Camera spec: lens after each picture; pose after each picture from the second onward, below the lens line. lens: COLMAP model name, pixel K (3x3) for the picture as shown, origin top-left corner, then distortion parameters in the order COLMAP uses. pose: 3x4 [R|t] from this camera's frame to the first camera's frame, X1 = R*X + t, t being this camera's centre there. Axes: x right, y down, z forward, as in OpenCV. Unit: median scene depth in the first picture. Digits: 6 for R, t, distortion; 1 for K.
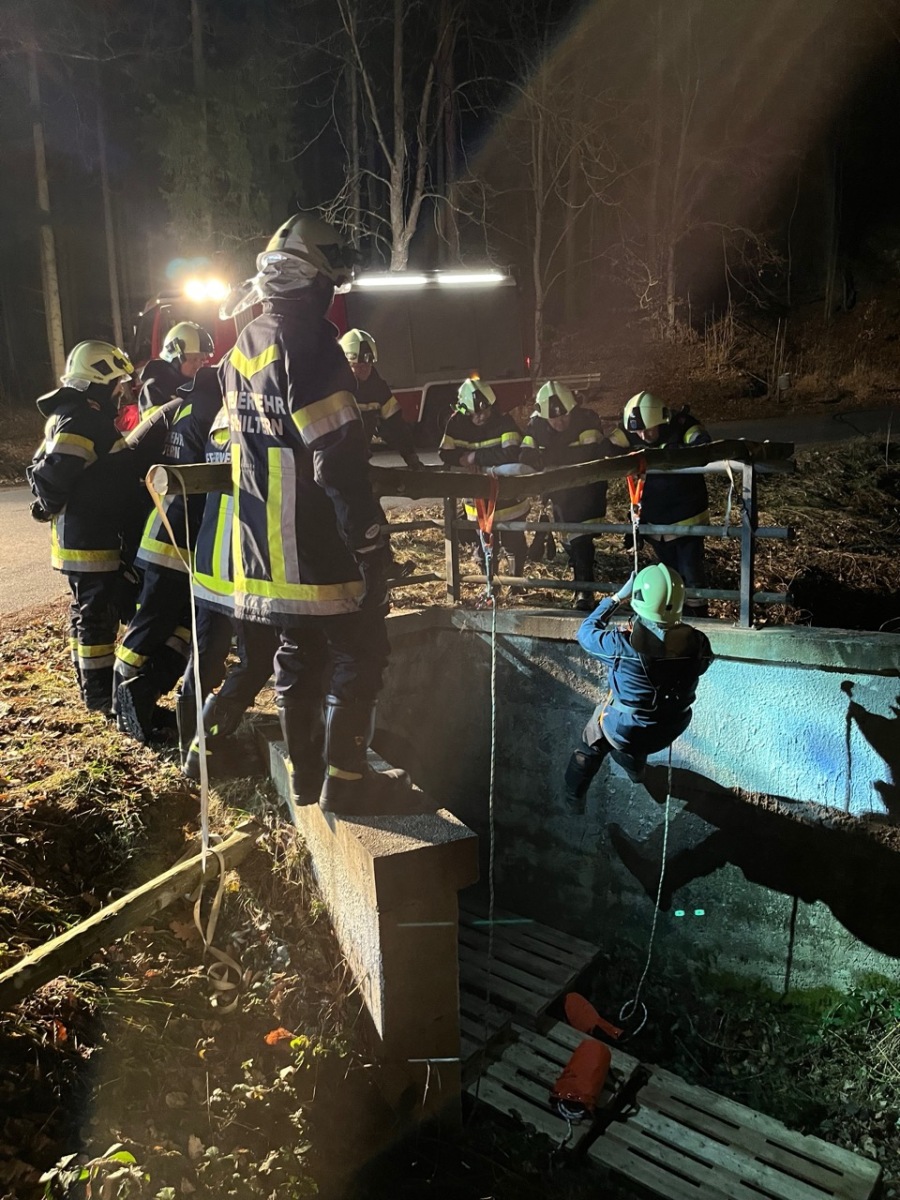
lens RADIAL K [[899.5, 0, 442.8], [0, 899.5, 601.9], [0, 0, 1]] dist [0.054902, -0.074640]
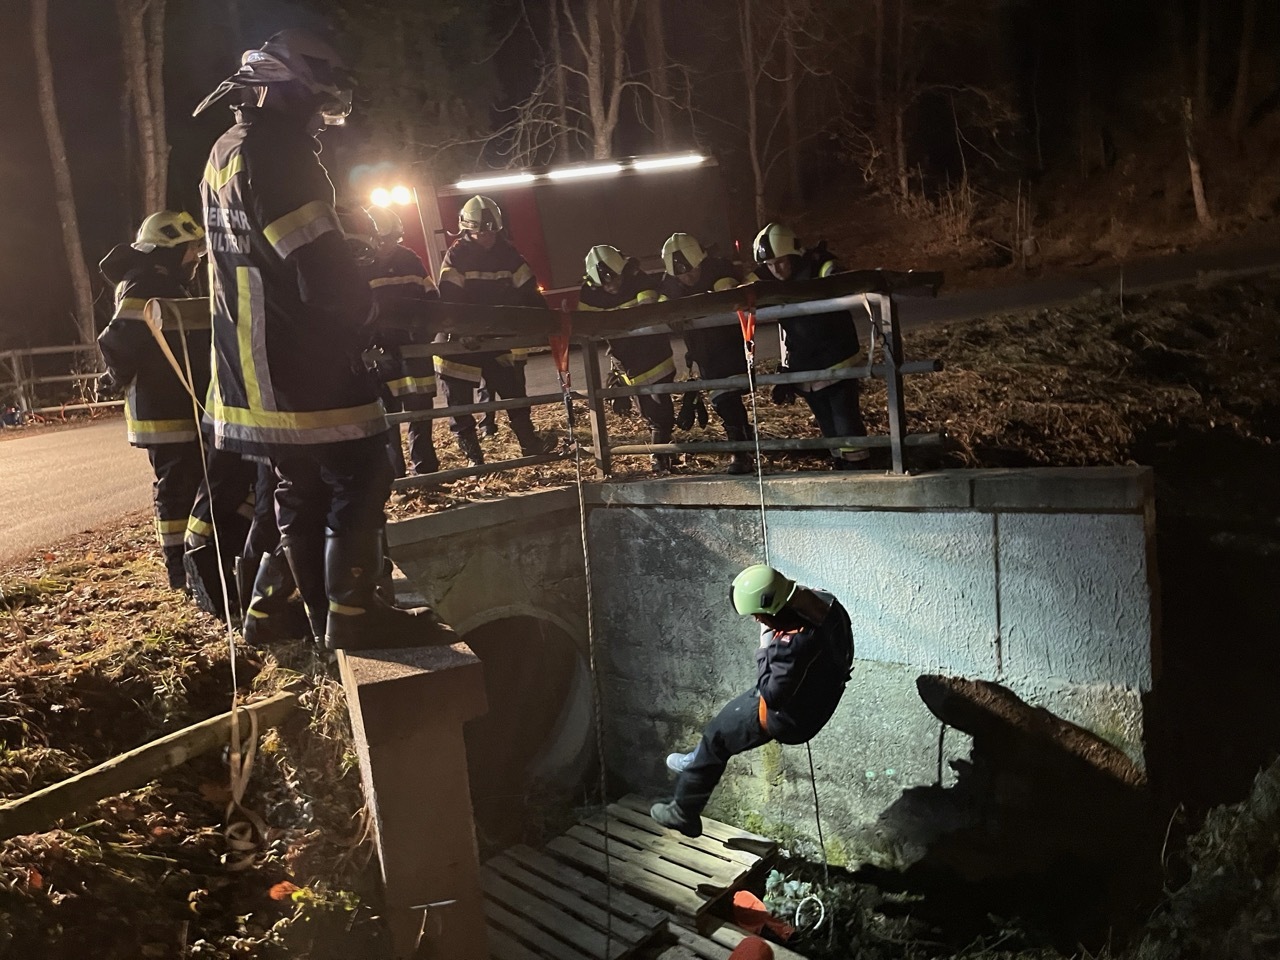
lens RADIAL K [[959.5, 0, 628.7], [0, 959.5, 483.6], [0, 0, 1]] dist [0.054902, -0.074640]
pose [[0.994904, -0.063200, -0.078566, 0.096814], [0.059725, 0.997163, -0.045823, 0.045655], [0.081239, 0.040897, 0.995855, 0.008167]]
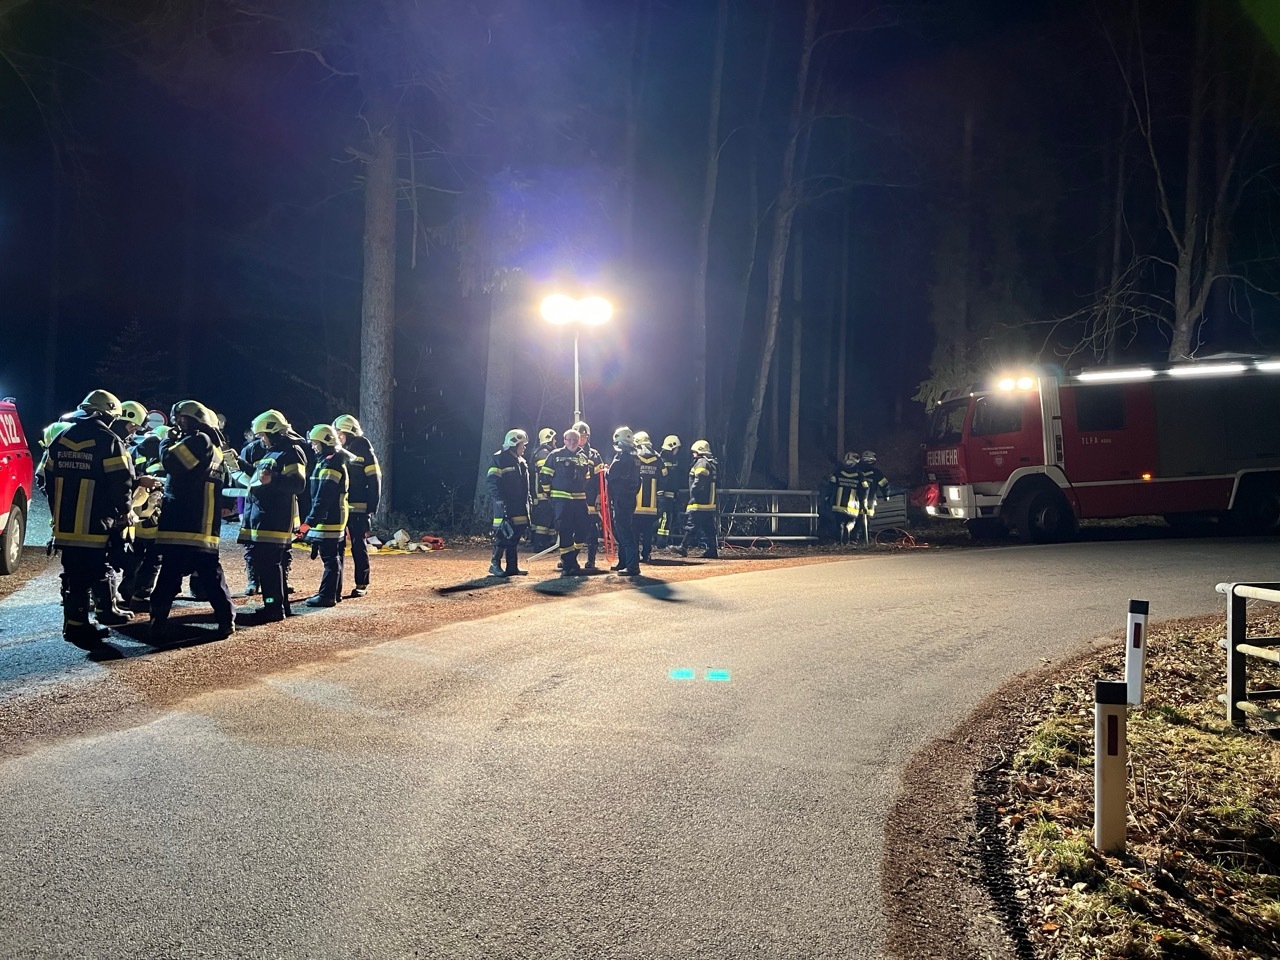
lens RADIAL K [[959.5, 0, 638.5], [0, 959.5, 491.0], [0, 0, 1]] dist [0.054902, -0.074640]
pose [[0.896968, 0.040355, -0.440251, -0.276118], [-0.118518, 0.981324, -0.151516, 0.021624], [0.425914, 0.188082, 0.884998, -0.353784]]
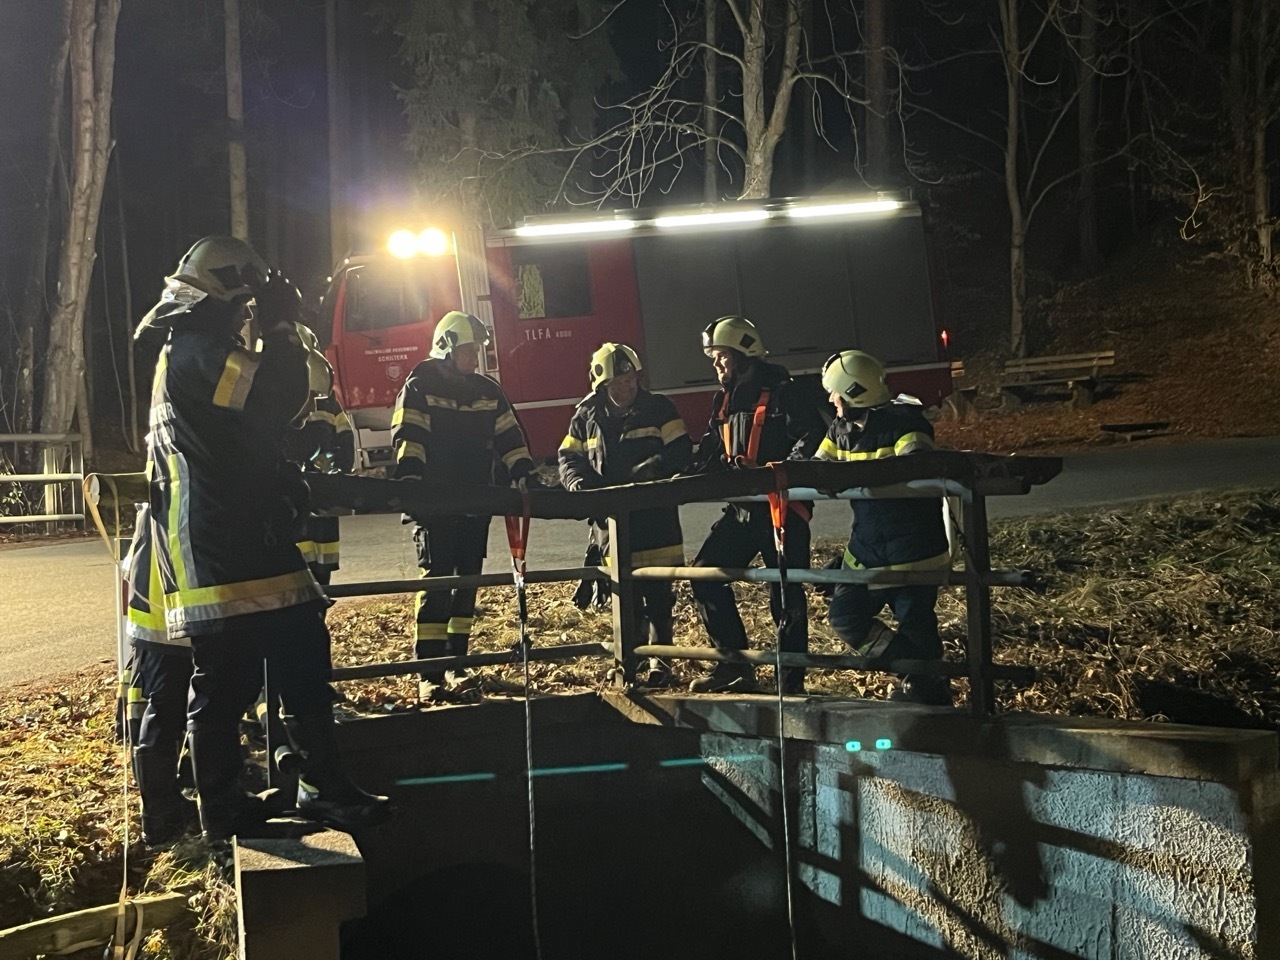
lens RADIAL K [[1710.1, 0, 639.3], [0, 1710.1, 491.0], [0, 0, 1]] dist [0.029621, 0.000000]
pose [[0.982564, -0.002995, -0.185902, 0.225401], [-0.028014, 0.986070, -0.163954, 0.056841], [0.183803, 0.166304, 0.968793, -0.251078]]
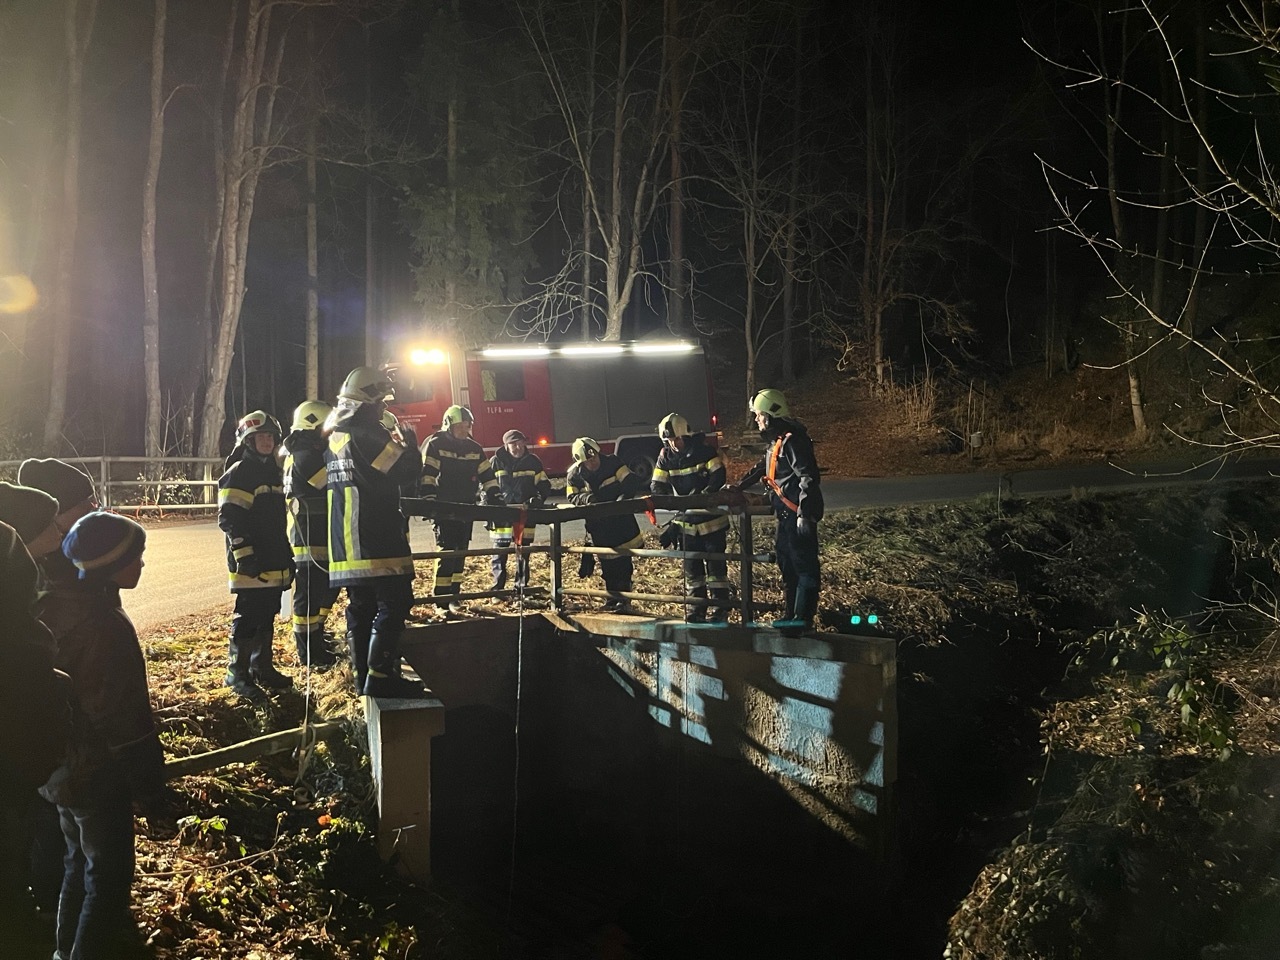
lens RADIAL K [[959.5, 0, 640.4], [0, 959.5, 488.9], [0, 0, 1]] dist [0.054902, -0.074640]
pose [[0.997107, 0.023202, -0.072385, 0.193095], [-0.035341, 0.984599, -0.171221, 0.051656], [0.067297, 0.173284, 0.982570, -0.321435]]
